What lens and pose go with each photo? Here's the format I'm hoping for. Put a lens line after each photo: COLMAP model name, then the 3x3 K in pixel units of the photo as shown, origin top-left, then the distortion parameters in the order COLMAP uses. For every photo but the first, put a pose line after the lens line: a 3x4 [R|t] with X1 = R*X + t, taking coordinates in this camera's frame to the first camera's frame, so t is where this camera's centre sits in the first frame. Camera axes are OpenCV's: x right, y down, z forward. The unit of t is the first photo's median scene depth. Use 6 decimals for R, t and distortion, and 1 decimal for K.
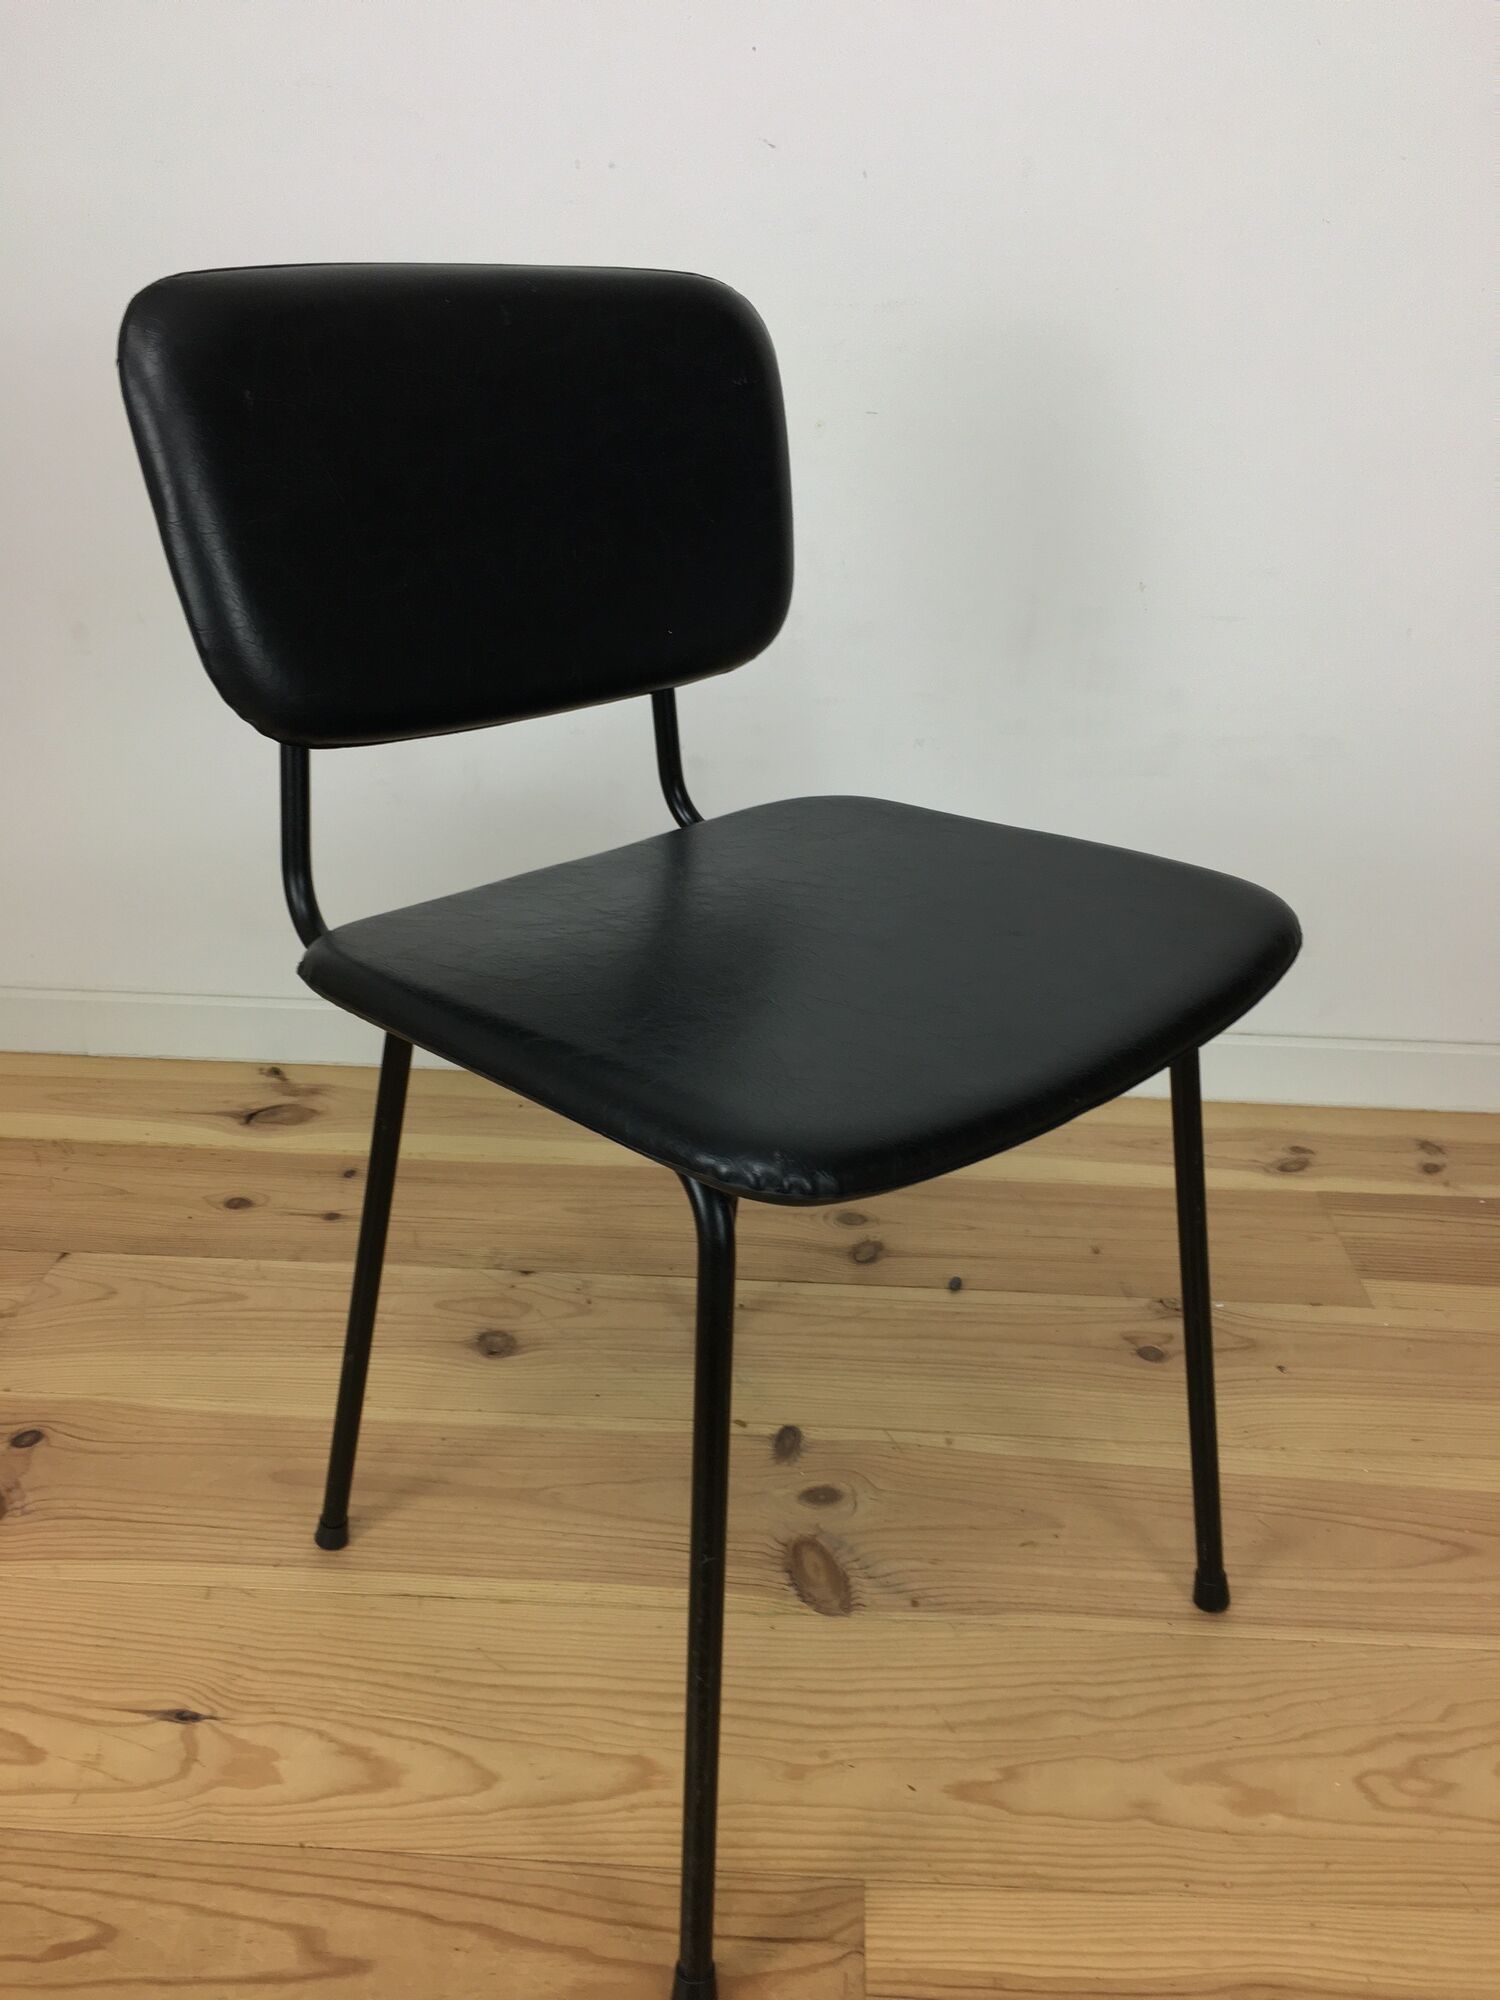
lens RADIAL K [[1739.1, 0, 747.7], [0, 1739.1, 998.4], [0, 0, 1]] dist [0.077218, -0.133431]
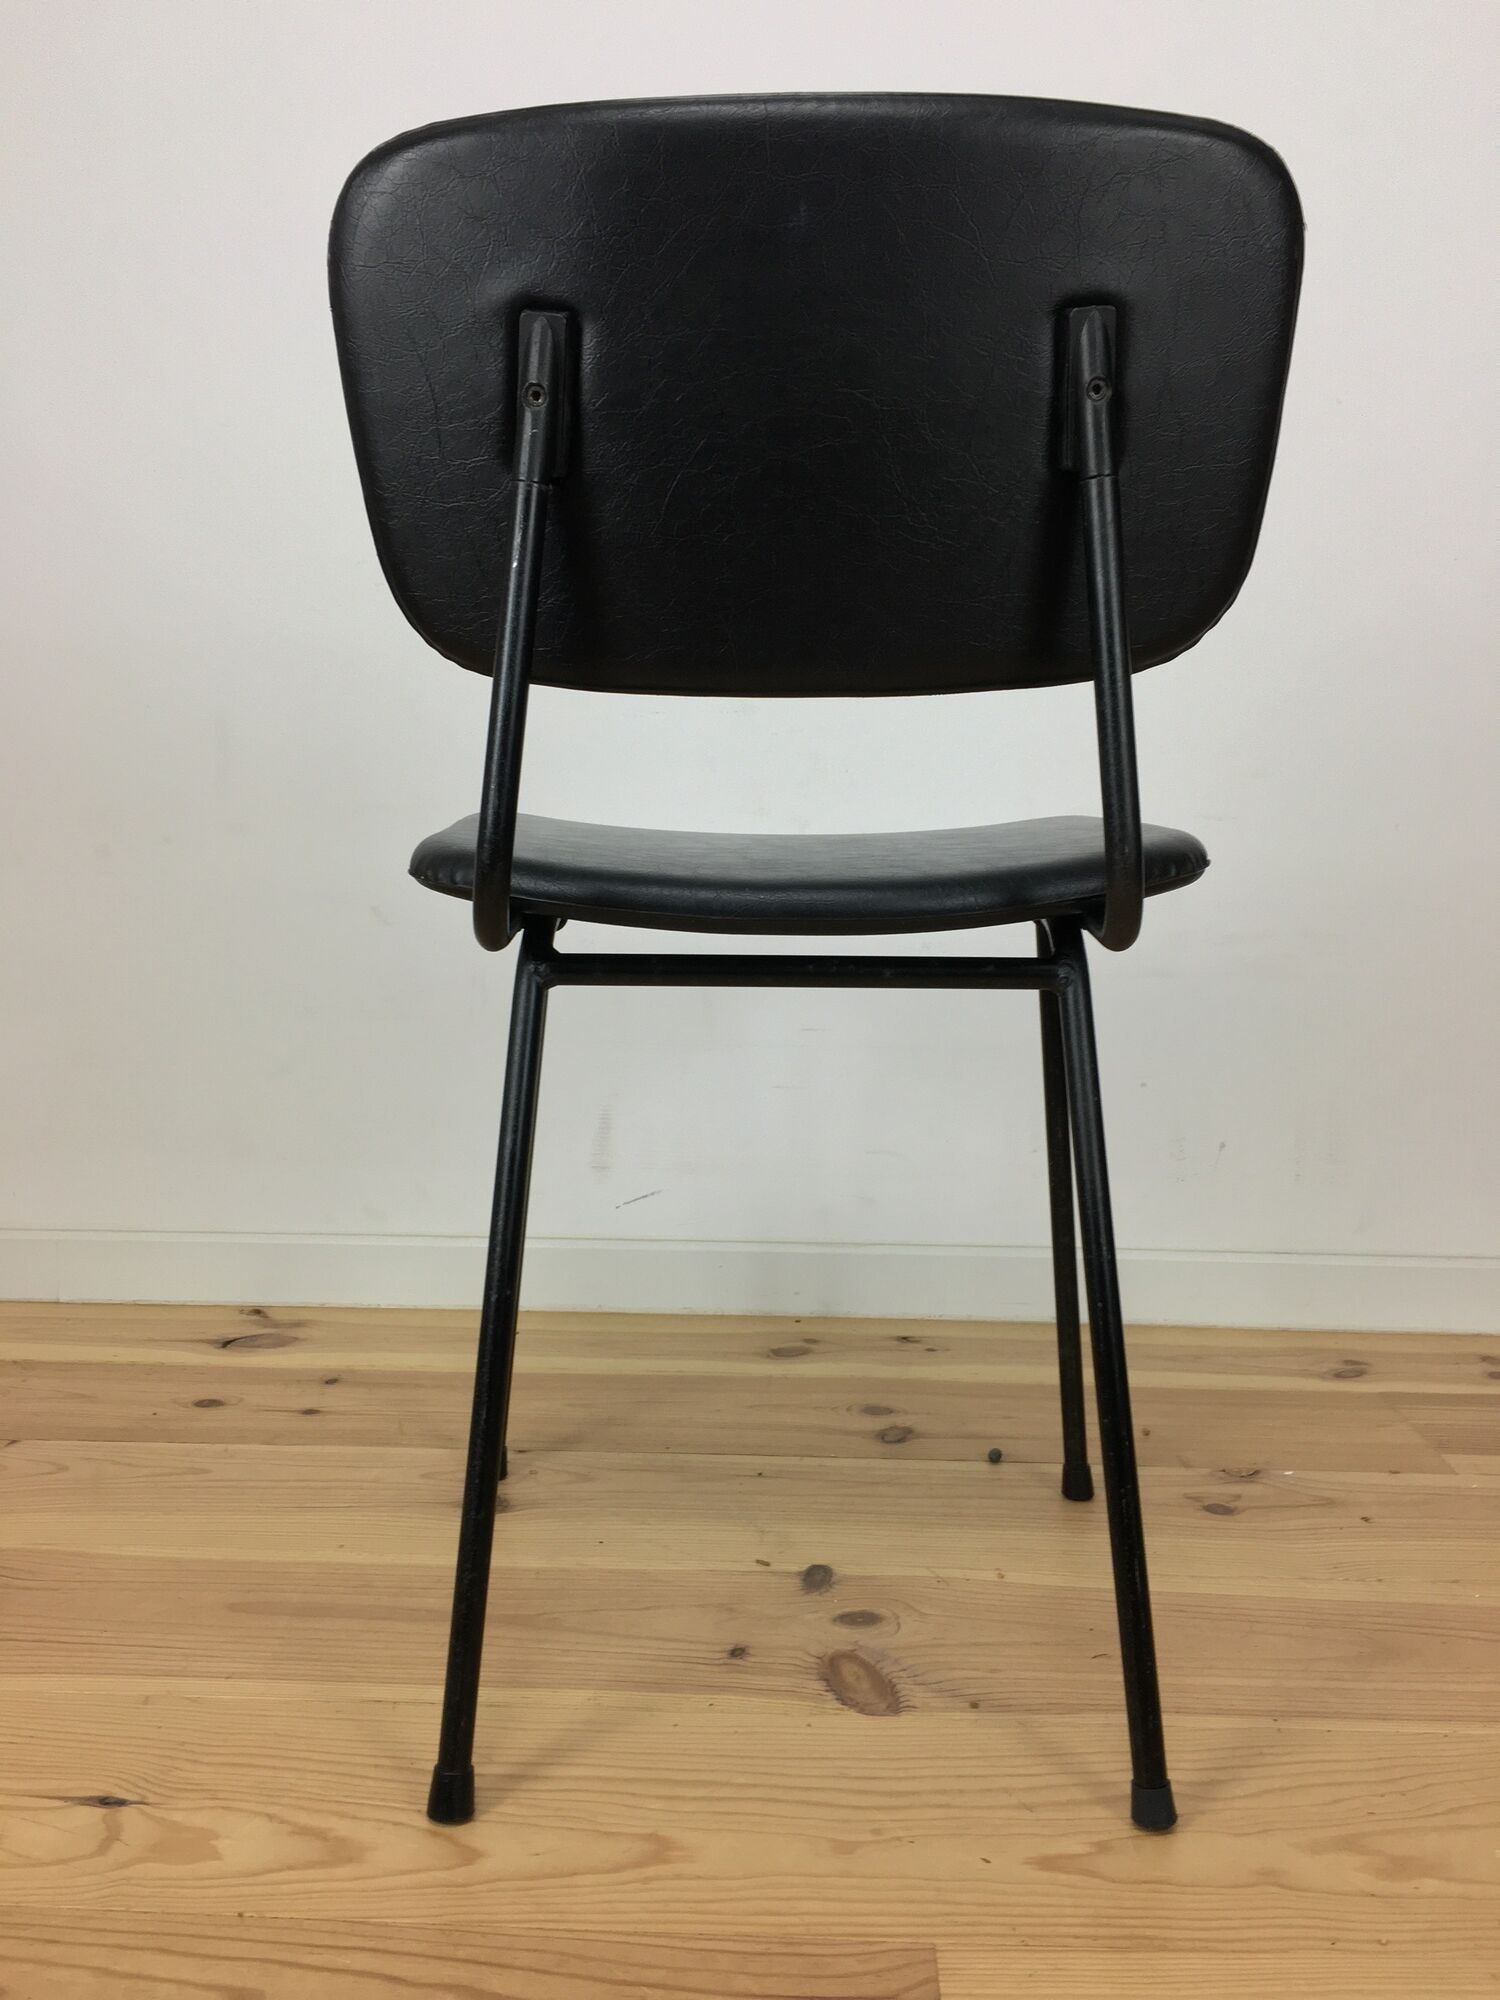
lens RADIAL K [[1739.1, 0, 745.3], [0, 1739.1, 991.3], [0, 0, 1]] dist [0.077218, -0.133431]
pose [[0.999952, -0.007336, 0.006470, -0.019116], [0.009018, 0.947584, -0.319378, 0.286908], [-0.003788, 0.319421, 0.947605, 0.079064]]
